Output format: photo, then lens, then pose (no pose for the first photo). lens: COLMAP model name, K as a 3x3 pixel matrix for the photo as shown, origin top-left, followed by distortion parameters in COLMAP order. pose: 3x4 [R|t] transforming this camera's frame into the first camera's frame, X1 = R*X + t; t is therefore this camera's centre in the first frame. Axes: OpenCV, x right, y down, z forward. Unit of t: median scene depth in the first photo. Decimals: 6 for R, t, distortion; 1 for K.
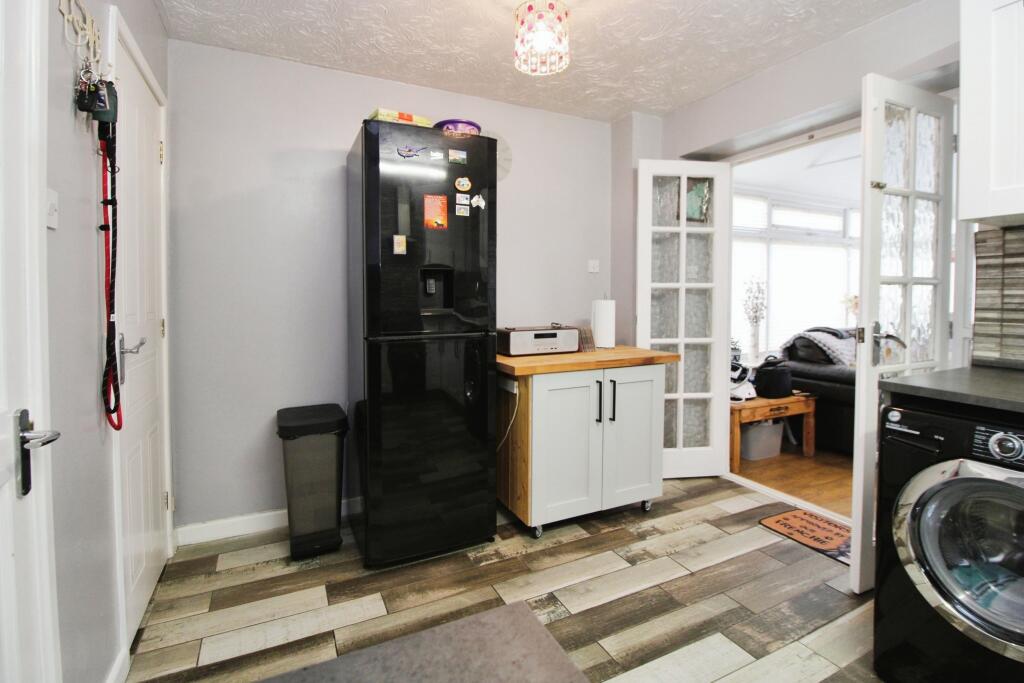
lens RADIAL K [[487.6, 0, 515.9], [0, 487.6, 315.9], [0, 0, 1]] dist [-0.002910, -0.009231]
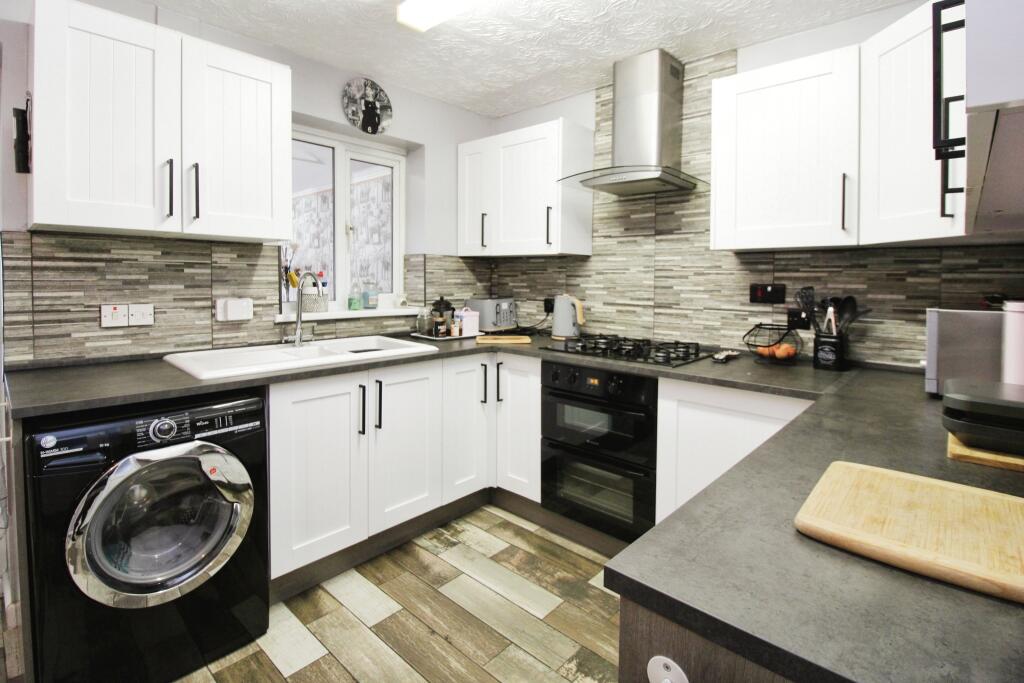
lens RADIAL K [[487.6, 0, 508.1], [0, 487.6, 303.8], [0, 0, 1]] dist [-0.002910, -0.009231]
pose [[-0.349330, -0.050870, 0.935618, -0.272338], [0.030277, 0.997391, 0.065534, -0.065006], [-0.936510, 0.051221, -0.346879, 0.416419]]
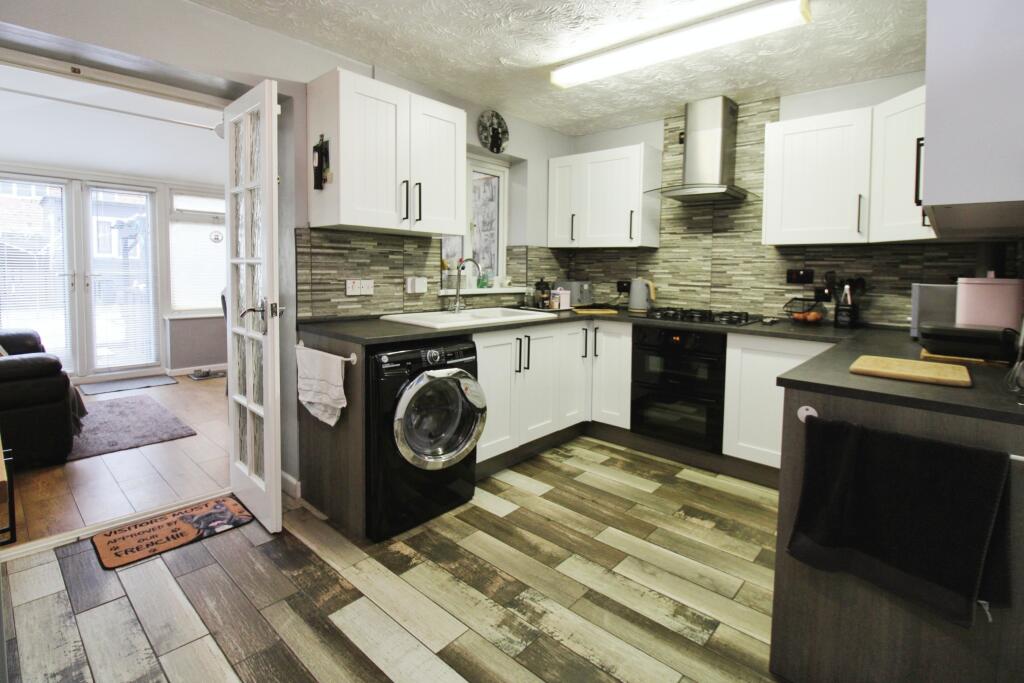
lens RADIAL K [[487.6, 0, 504.8], [0, 487.6, 305.0], [0, 0, 1]] dist [-0.002910, -0.009231]
pose [[-0.356188, -0.074220, 0.931462, -0.588502], [0.022974, 0.995844, 0.088135, -0.064827], [-0.934132, 0.052792, -0.353003, 0.968547]]
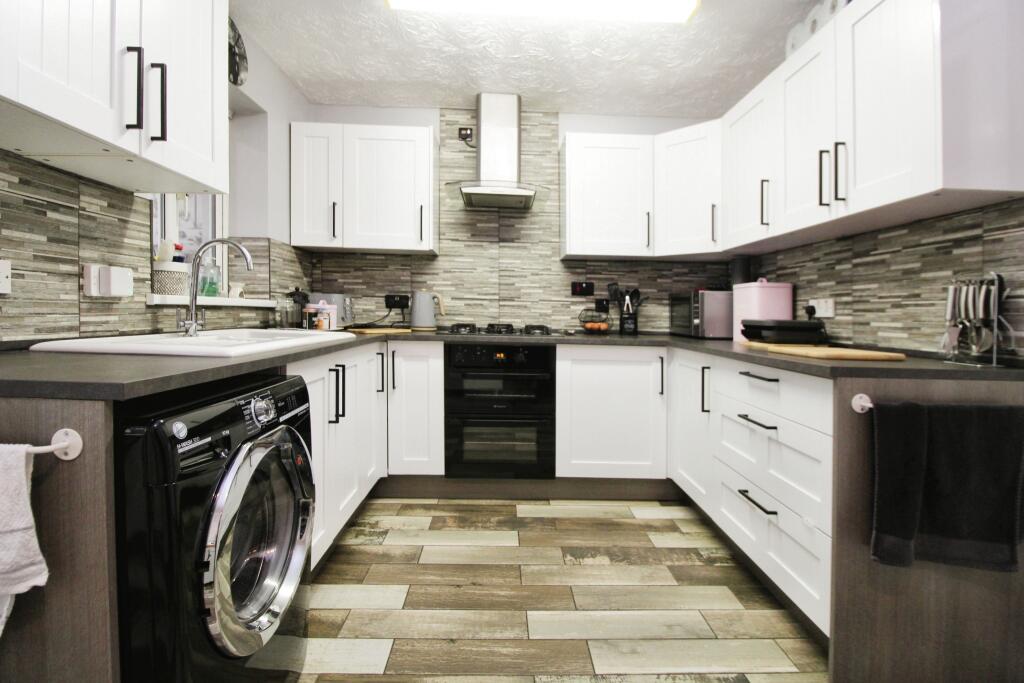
lens RADIAL K [[487.6, 0, 510.8], [0, 487.6, 324.6], [0, 0, 1]] dist [-0.002910, -0.009231]
pose [[-0.902697, -0.028625, 0.429324, 0.134753], [-0.002084, 0.998064, 0.062164, 0.032694], [-0.430272, 0.055221, -0.901009, 1.118137]]
